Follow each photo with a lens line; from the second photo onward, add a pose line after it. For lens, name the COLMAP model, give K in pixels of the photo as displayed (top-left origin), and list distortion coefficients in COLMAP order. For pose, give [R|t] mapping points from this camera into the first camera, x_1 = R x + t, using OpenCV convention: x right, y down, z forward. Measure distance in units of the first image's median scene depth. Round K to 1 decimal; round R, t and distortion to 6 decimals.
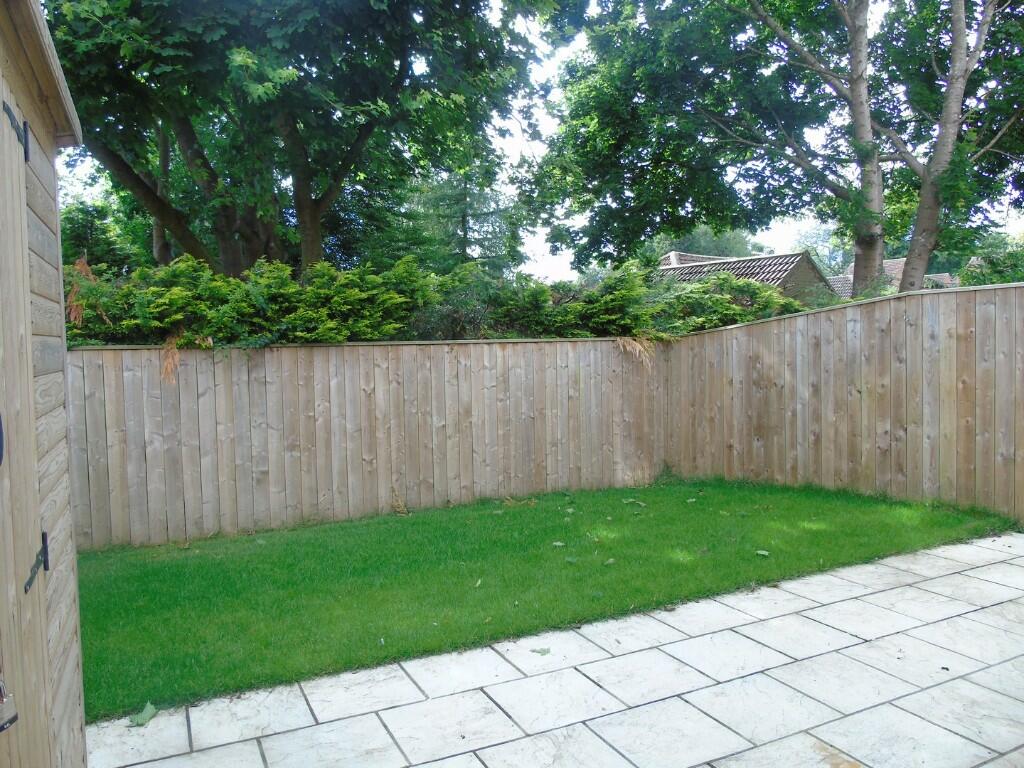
lens RADIAL K [[747.8, 0, 508.6], [0, 747.8, 384.3], [0, 0, 1]] dist [-0.031164, -0.000515]
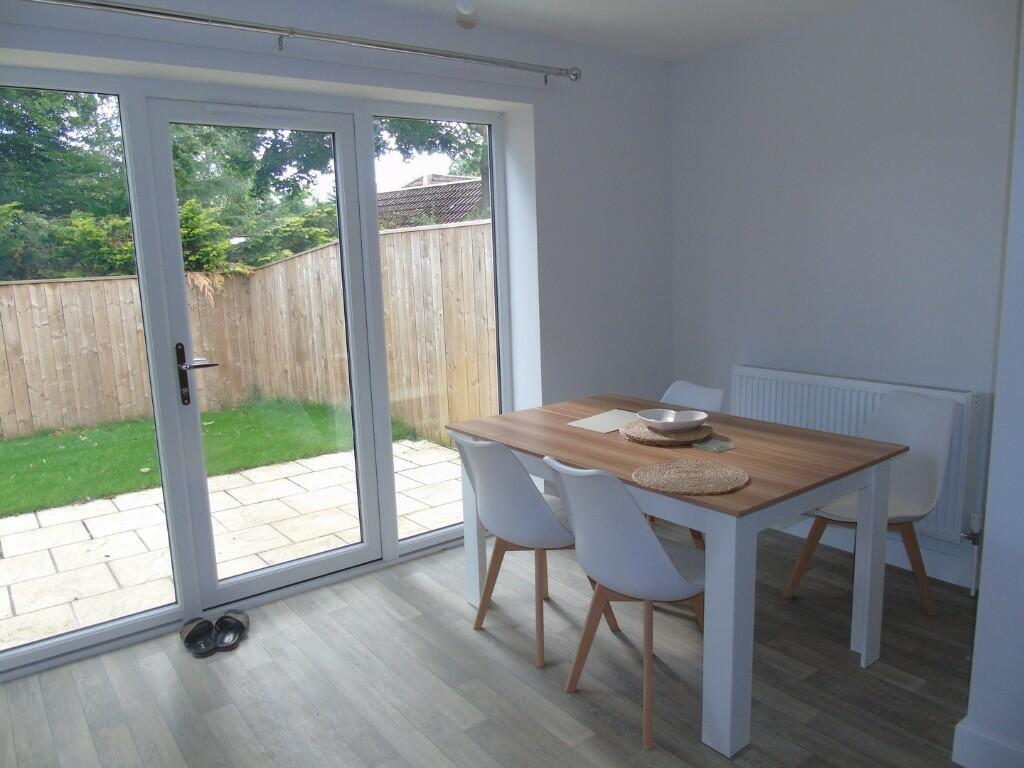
lens RADIAL K [[747.8, 0, 513.1], [0, 747.8, 380.9], [0, 0, 1]] dist [-0.031164, -0.000515]
pose [[0.981246, -0.047227, 0.186883, 0.423031], [0.026378, 0.993300, 0.112515, -0.017868], [-0.190945, -0.105475, 0.975918, -0.145758]]
